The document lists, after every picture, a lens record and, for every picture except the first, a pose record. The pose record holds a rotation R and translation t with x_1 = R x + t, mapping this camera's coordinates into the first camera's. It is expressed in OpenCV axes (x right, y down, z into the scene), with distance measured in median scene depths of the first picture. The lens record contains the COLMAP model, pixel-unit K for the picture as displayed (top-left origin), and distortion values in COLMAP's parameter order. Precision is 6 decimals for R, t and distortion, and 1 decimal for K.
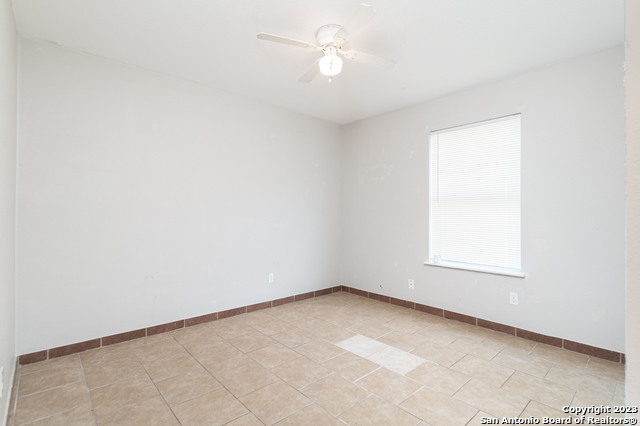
lens RADIAL K [[298.4, 0, 320.3], [0, 298.4, 212.1], [0, 0, 1]] dist [-0.009458, 0.002122]
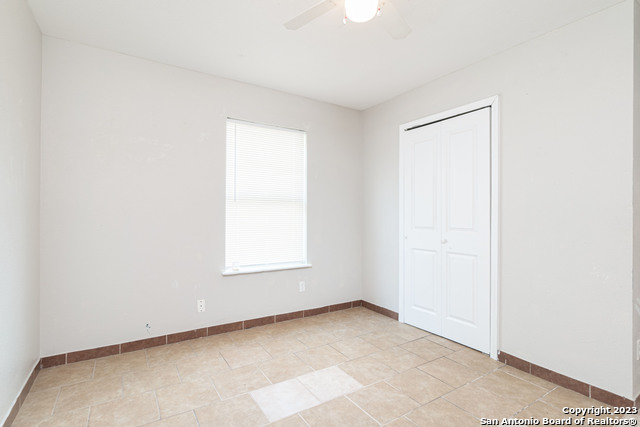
lens RADIAL K [[298.4, 0, 313.6], [0, 298.4, 213.8], [0, 0, 1]] dist [-0.009458, 0.002122]
pose [[0.197700, 0.003161, 0.980258, -0.518867], [-0.014050, 0.999901, -0.000391, 0.000838], [-0.980162, -0.013696, 0.197725, 0.743445]]
